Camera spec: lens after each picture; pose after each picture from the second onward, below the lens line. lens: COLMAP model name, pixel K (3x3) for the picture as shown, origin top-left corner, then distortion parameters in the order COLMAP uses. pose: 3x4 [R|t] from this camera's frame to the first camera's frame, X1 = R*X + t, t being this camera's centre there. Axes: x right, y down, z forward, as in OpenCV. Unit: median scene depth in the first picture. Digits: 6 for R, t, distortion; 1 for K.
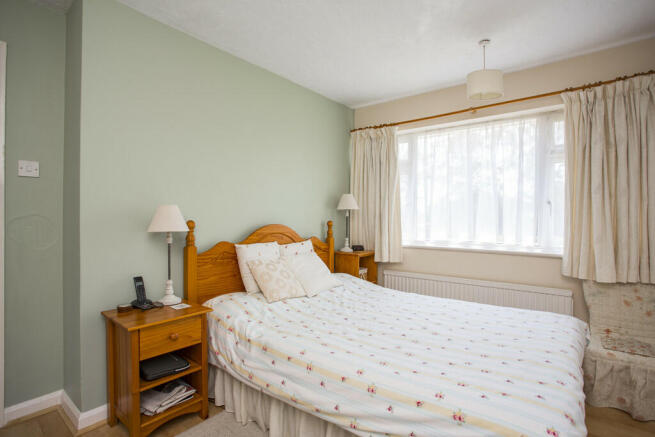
lens RADIAL K [[324.0, 0, 326.5], [0, 324.0, 217.2], [0, 0, 1]] dist [-0.041634, 0.000262]
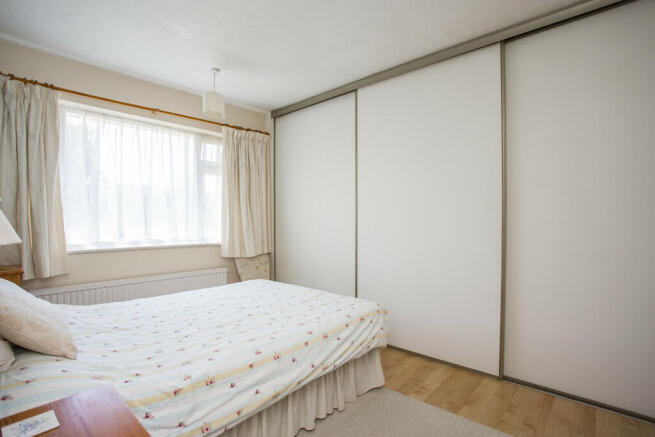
lens RADIAL K [[324.0, 0, 326.4], [0, 324.0, 221.2], [0, 0, 1]] dist [-0.041634, 0.000262]
pose [[0.051909, -0.008329, 0.998617, -0.666025], [-0.000463, 0.999965, 0.008364, 0.013064], [-0.998652, -0.000896, 0.051903, 0.487398]]
